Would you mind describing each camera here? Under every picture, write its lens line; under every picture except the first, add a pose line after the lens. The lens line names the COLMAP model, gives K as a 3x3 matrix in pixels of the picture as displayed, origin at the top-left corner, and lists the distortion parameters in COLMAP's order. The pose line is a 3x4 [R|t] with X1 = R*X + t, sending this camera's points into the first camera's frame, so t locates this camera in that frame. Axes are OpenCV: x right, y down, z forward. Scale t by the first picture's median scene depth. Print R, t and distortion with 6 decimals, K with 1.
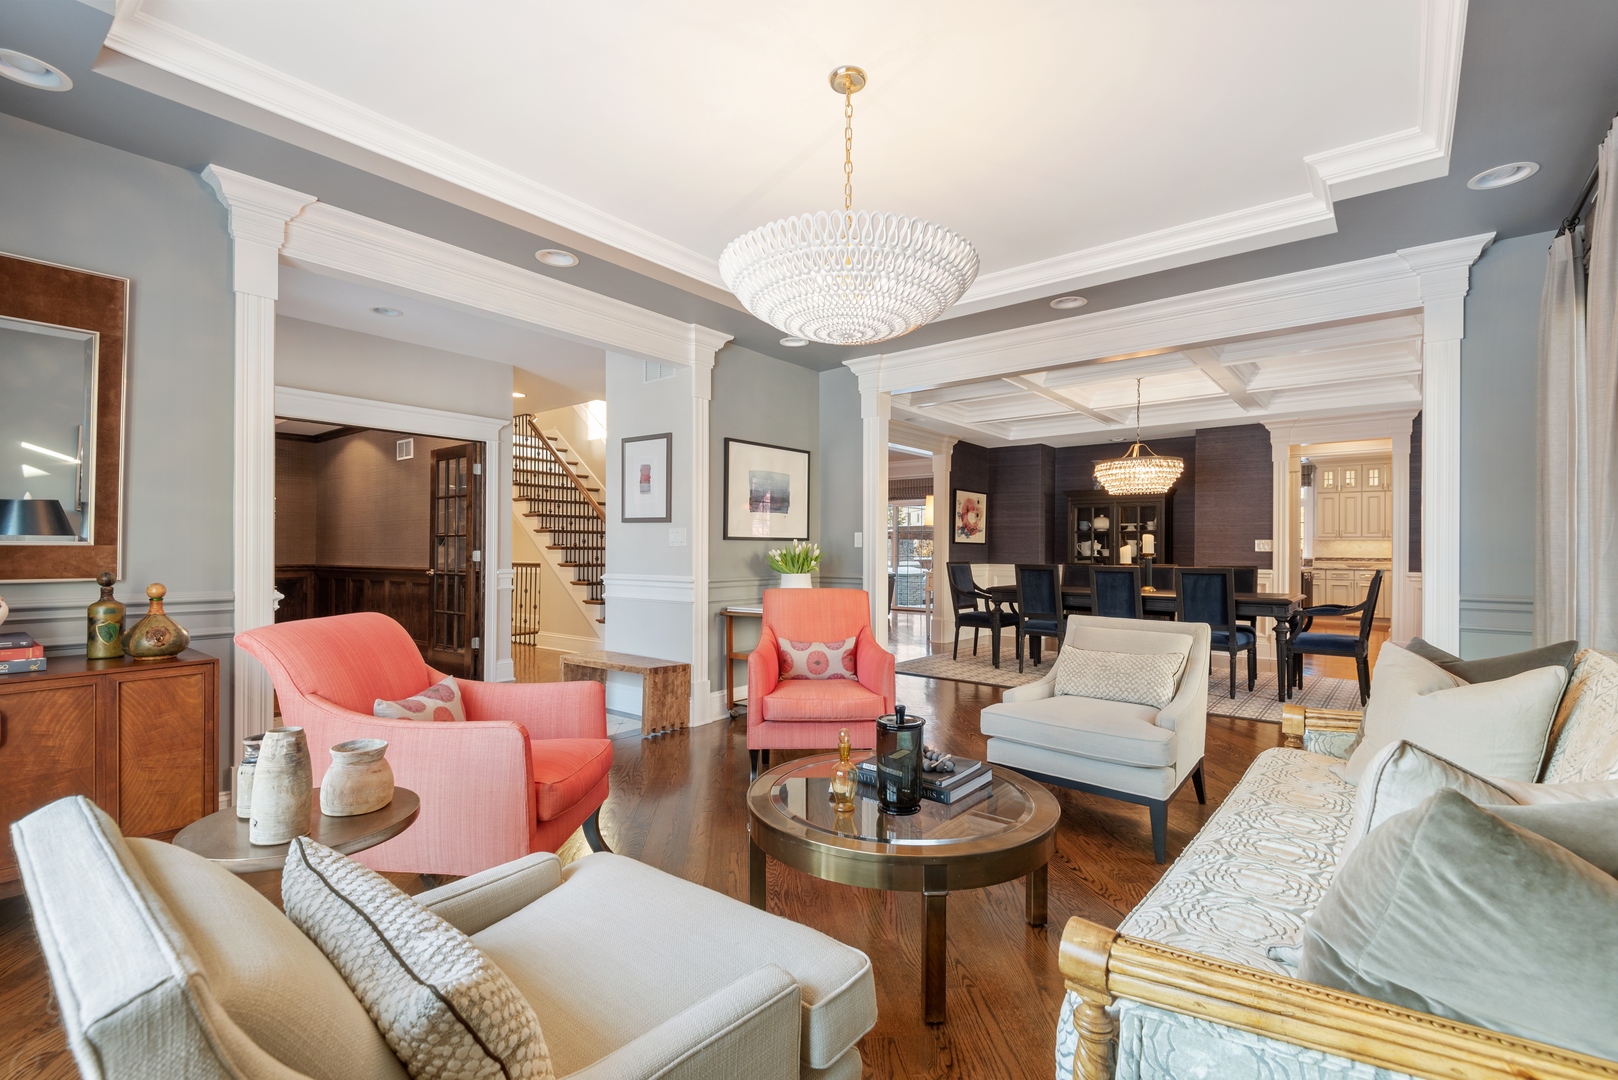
lens RADIAL K [[734.7, 0, 814.4], [0, 734.7, 537.7], [0, 0, 1]] dist [0.022389, -0.007460]
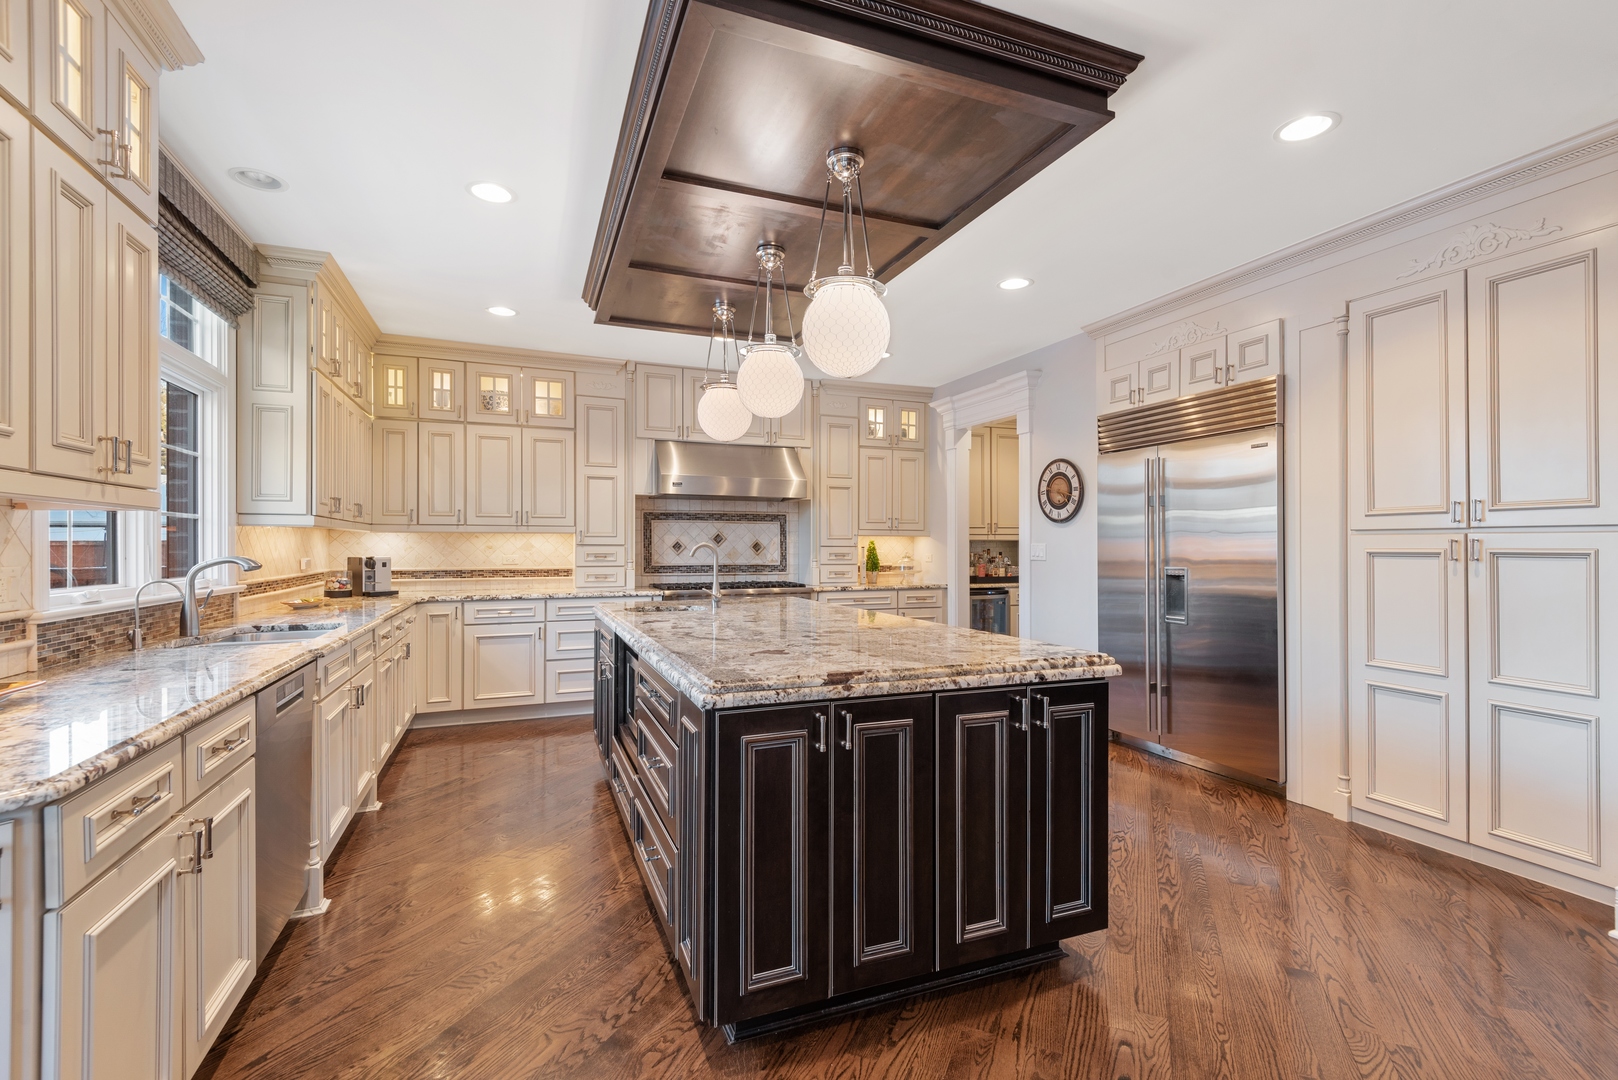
lens RADIAL K [[734.7, 0, 806.9], [0, 734.7, 539.5], [0, 0, 1]] dist [0.022389, -0.007460]
pose [[-0.866323, -0.003962, 0.499469, 0.524777], [-0.015420, 0.999704, -0.018816, 0.016875], [-0.499246, -0.024002, -0.866128, 1.717780]]
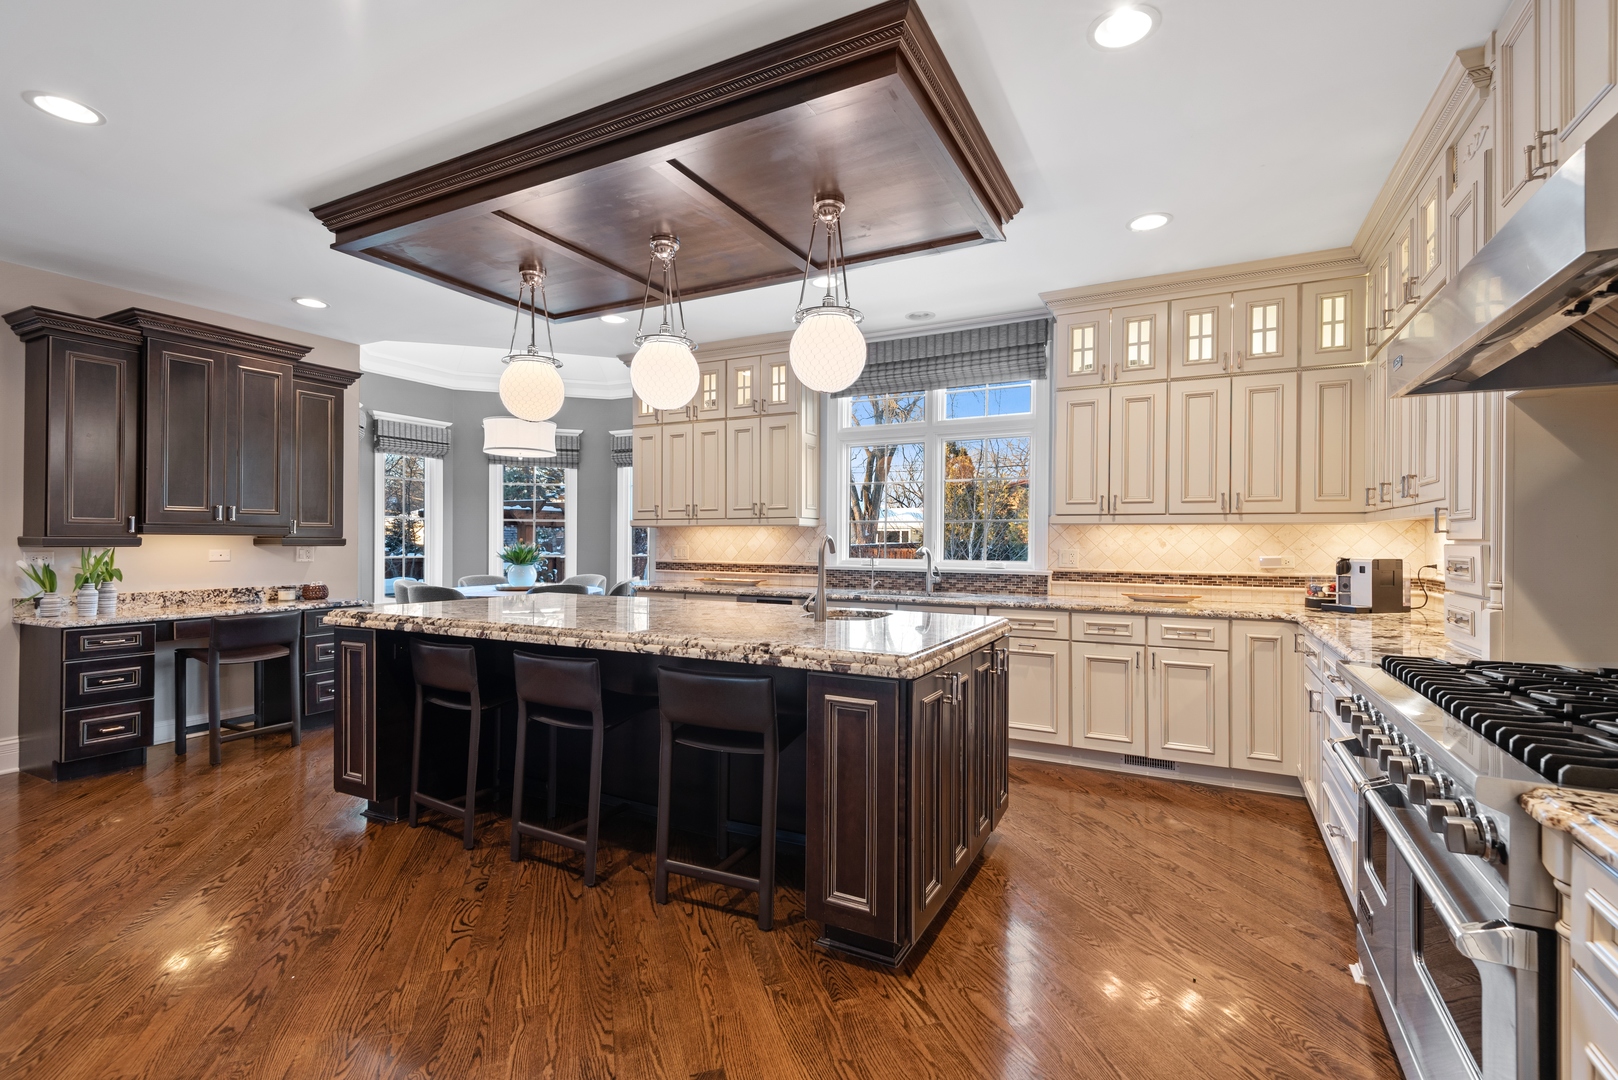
lens RADIAL K [[734.7, 0, 814.2], [0, 734.7, 537.1], [0, 0, 1]] dist [0.022389, -0.007460]
pose [[0.981788, -0.002643, 0.189961, 0.738987], [-0.000433, 0.999870, 0.016149, 0.005728], [-0.189979, -0.015937, 0.981659, 1.002504]]
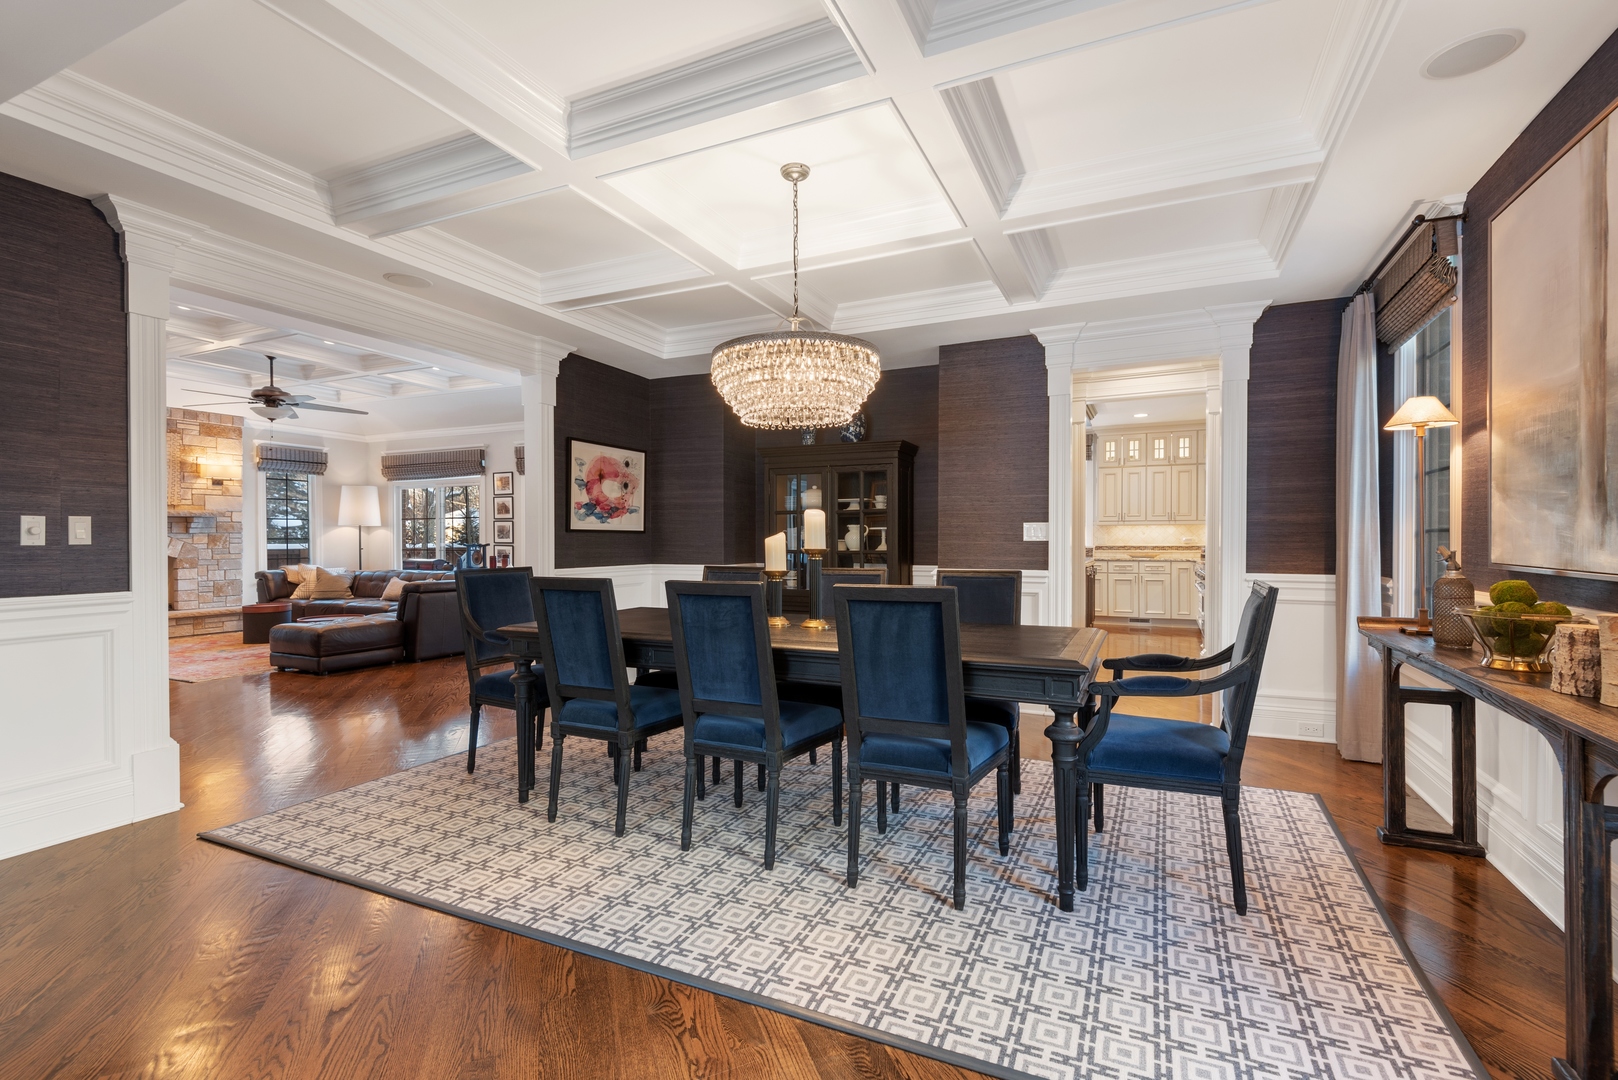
lens RADIAL K [[734.7, 0, 809.9], [0, 734.7, 542.2], [0, 0, 1]] dist [0.022389, -0.007460]
pose [[0.971960, -0.009081, 0.234972, 0.259761], [0.004021, 0.999750, 0.022003, 0.004509], [-0.235113, -0.020441, 0.971753, 0.415216]]
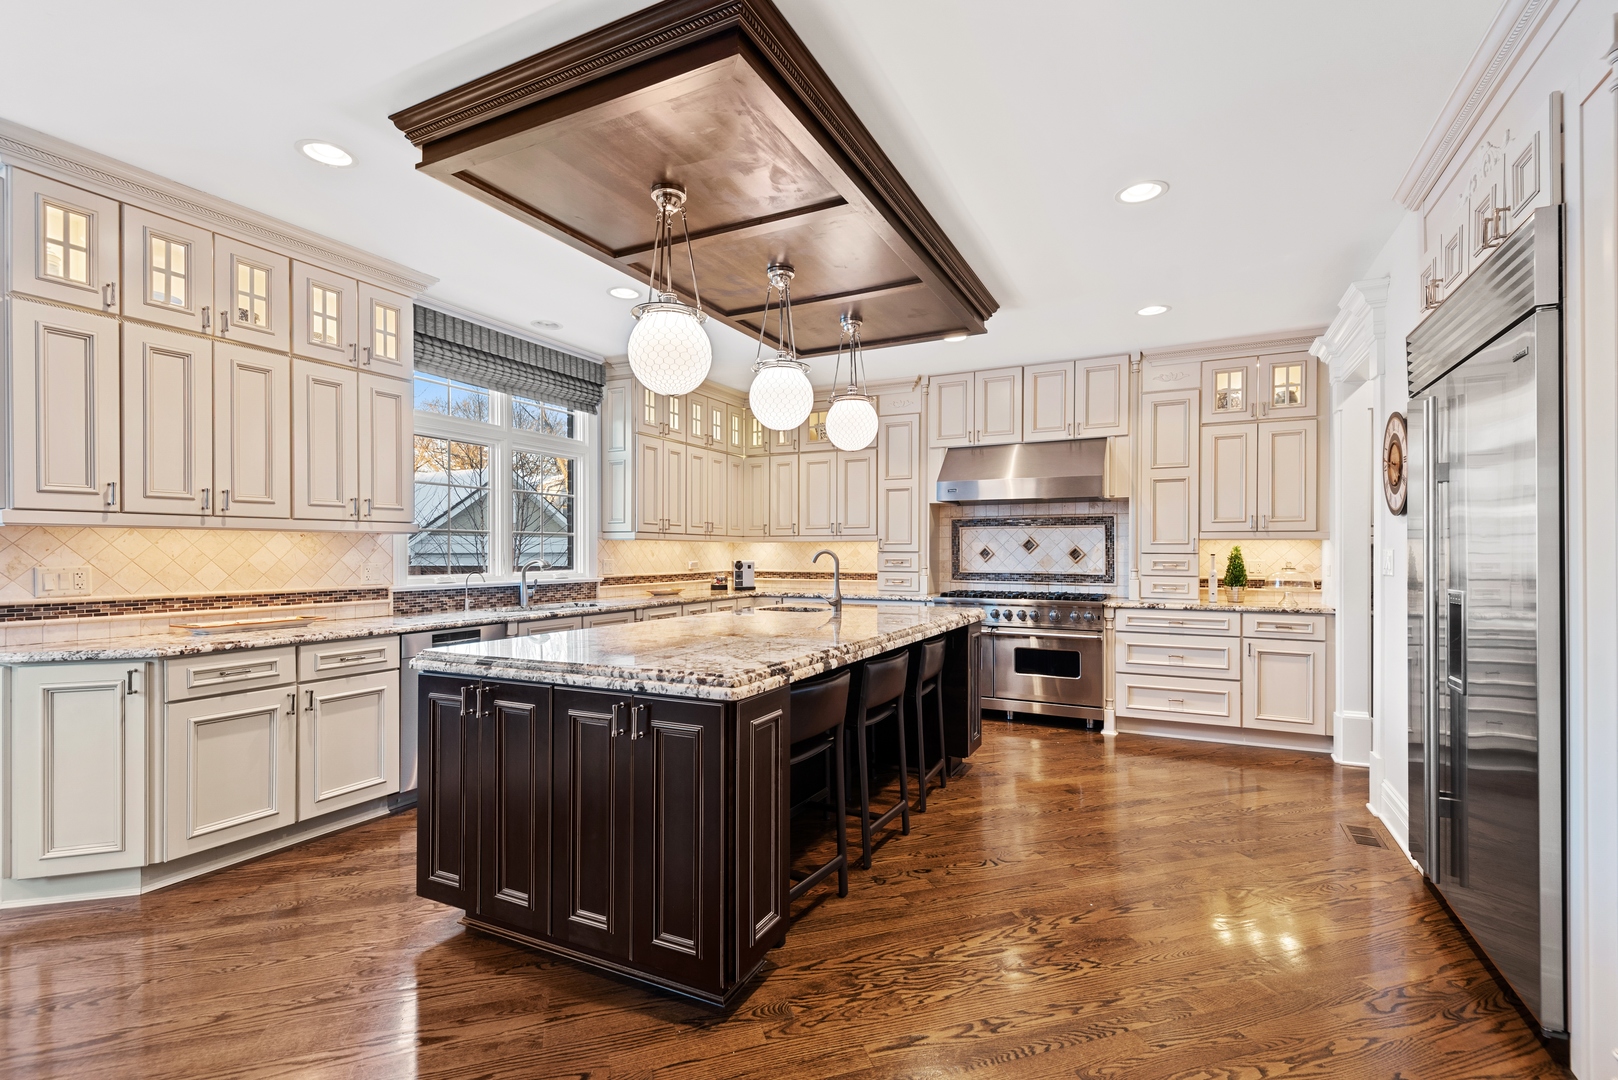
lens RADIAL K [[734.7, 0, 811.8], [0, 734.7, 548.2], [0, 0, 1]] dist [0.022389, -0.007460]
pose [[-0.204024, -0.001771, 0.978964, 0.335017], [-0.017820, 0.999839, -0.001905, 0.011342], [-0.978804, -0.017834, -0.204023, 1.459671]]
